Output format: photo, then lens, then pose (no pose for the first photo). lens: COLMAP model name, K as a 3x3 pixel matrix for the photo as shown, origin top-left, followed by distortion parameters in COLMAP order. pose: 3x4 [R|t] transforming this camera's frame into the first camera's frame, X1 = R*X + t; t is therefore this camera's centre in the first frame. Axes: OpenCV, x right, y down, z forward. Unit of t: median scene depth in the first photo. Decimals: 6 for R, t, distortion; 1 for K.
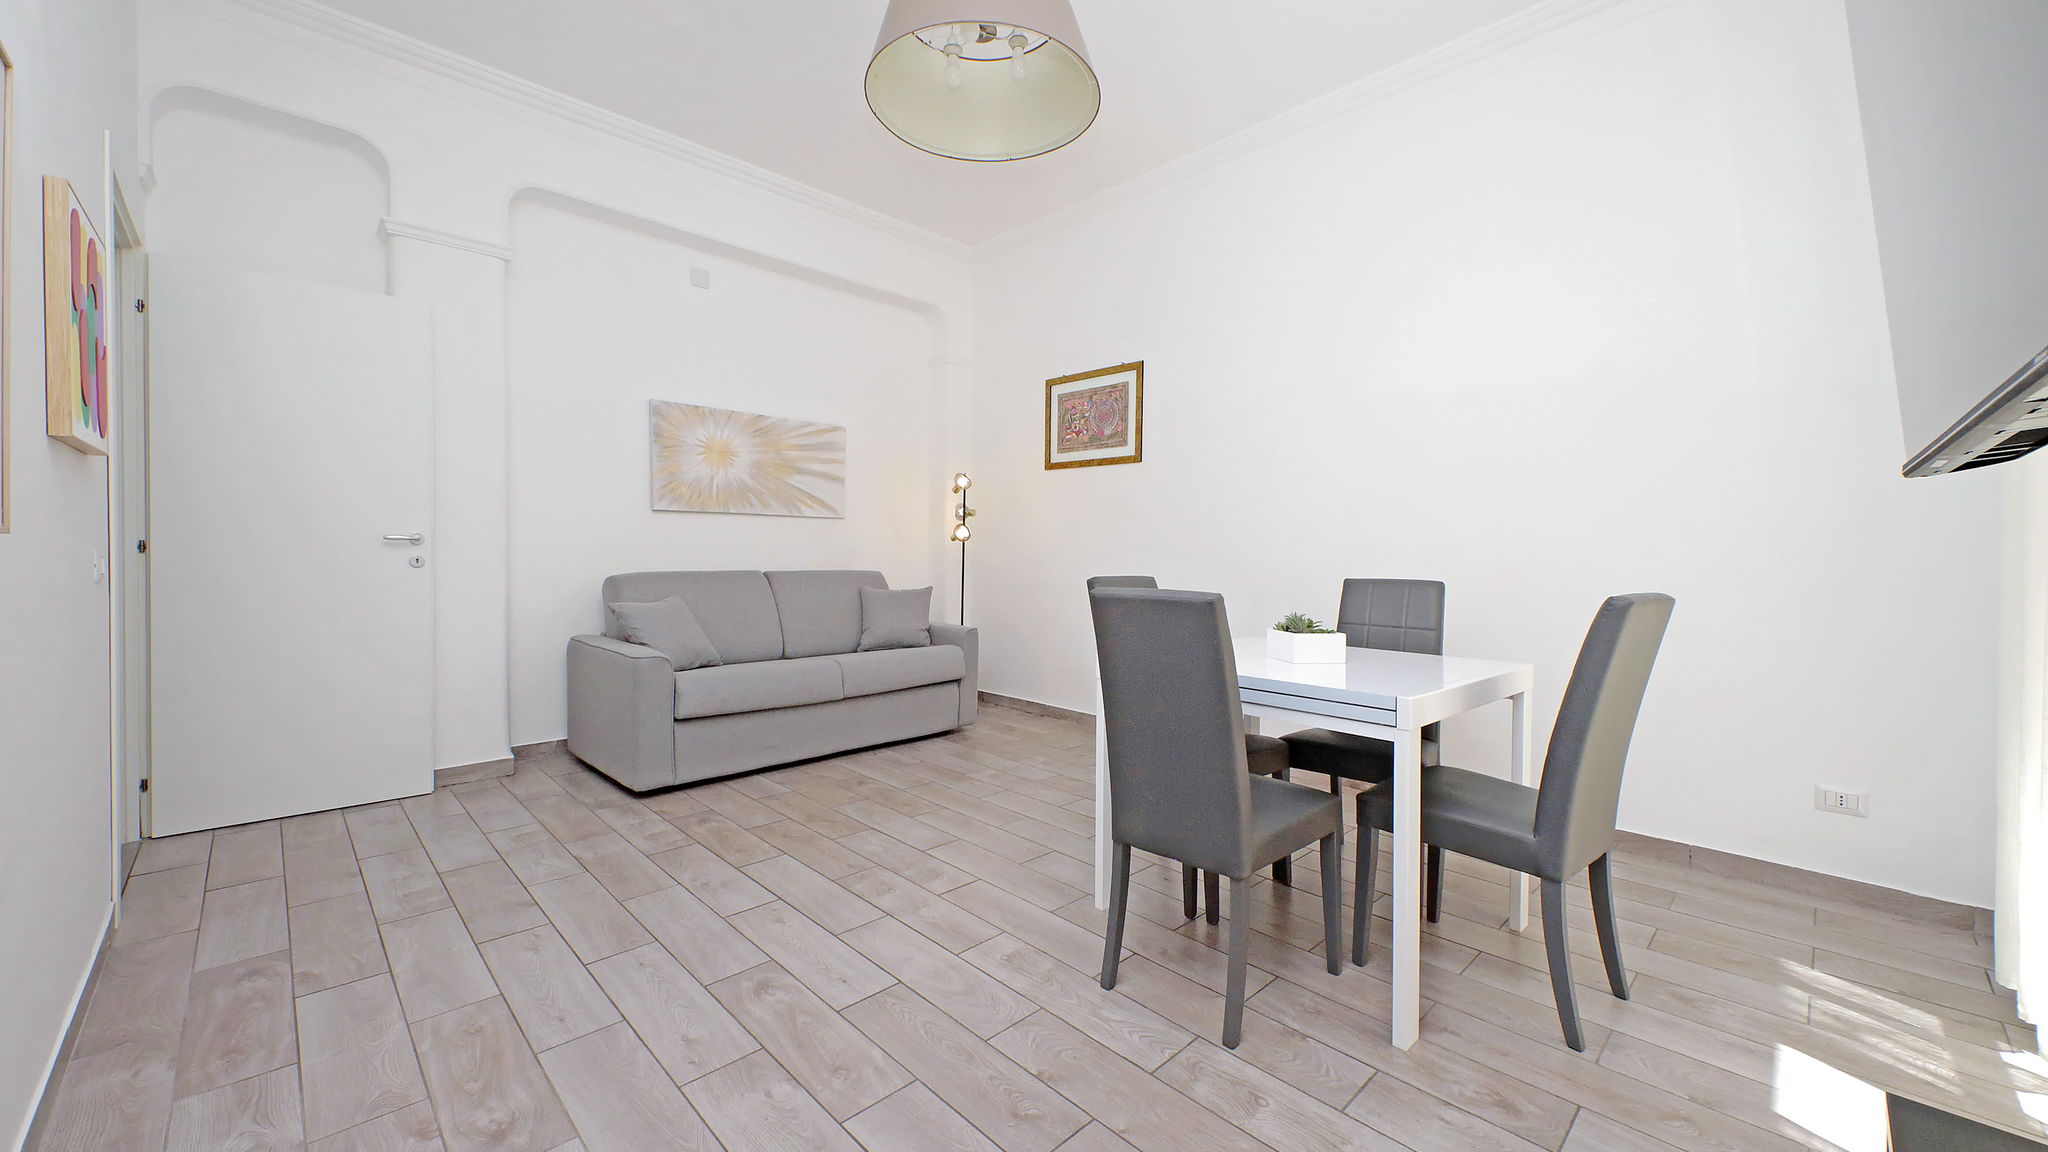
lens RADIAL K [[776.6, 0, 1023.4], [0, 776.6, 569.9], [0, 0, 1]] dist [0.027523, -0.009910]
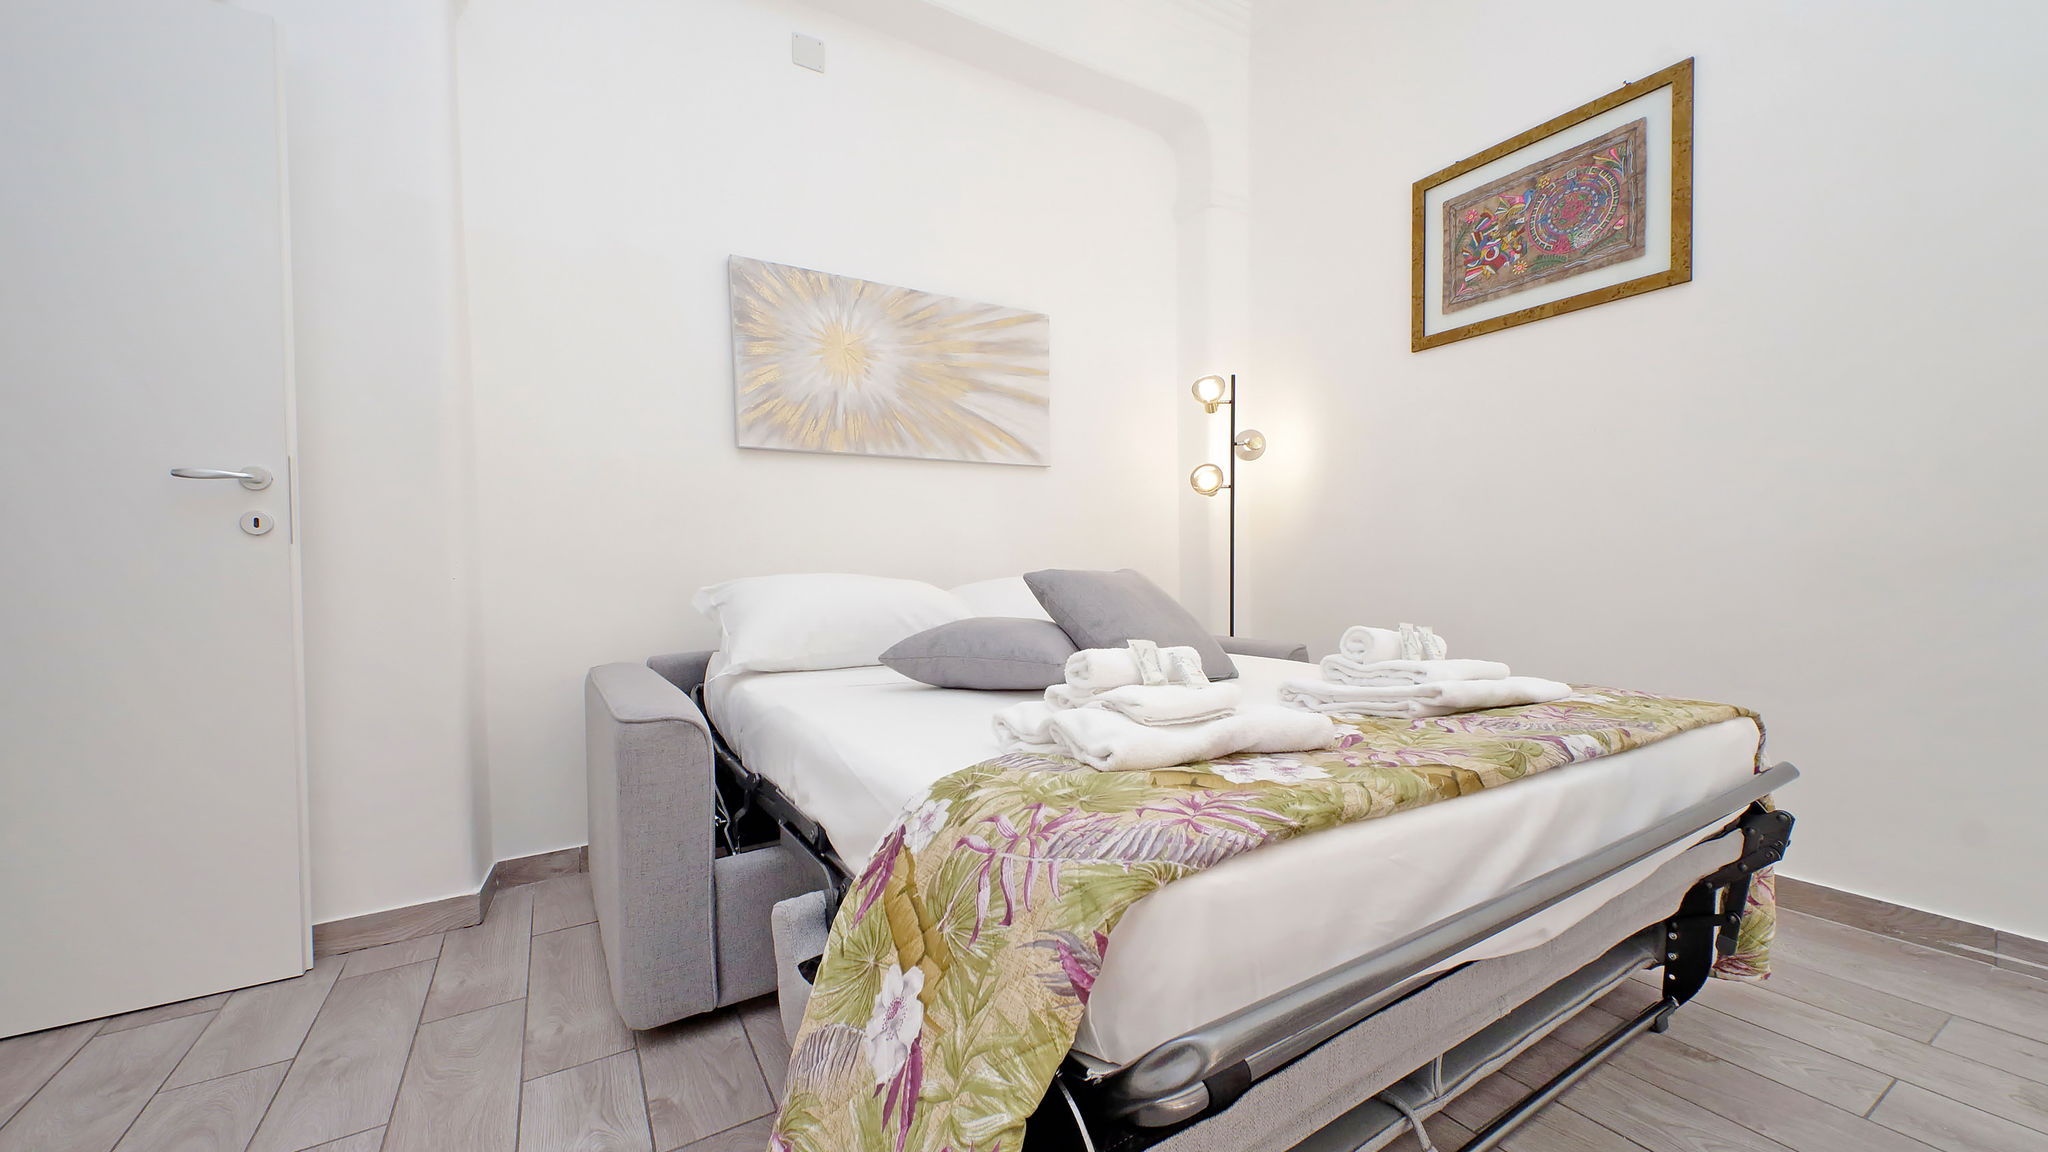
lens RADIAL K [[776.6, 0, 1022.8], [0, 776.6, 578.4], [0, 0, 1]] dist [0.027523, -0.009910]
pose [[0.972305, -0.027253, -0.232121, -0.131068], [0.024786, 0.999601, -0.013539, 0.033244], [0.232397, 0.007411, 0.972593, 0.470363]]
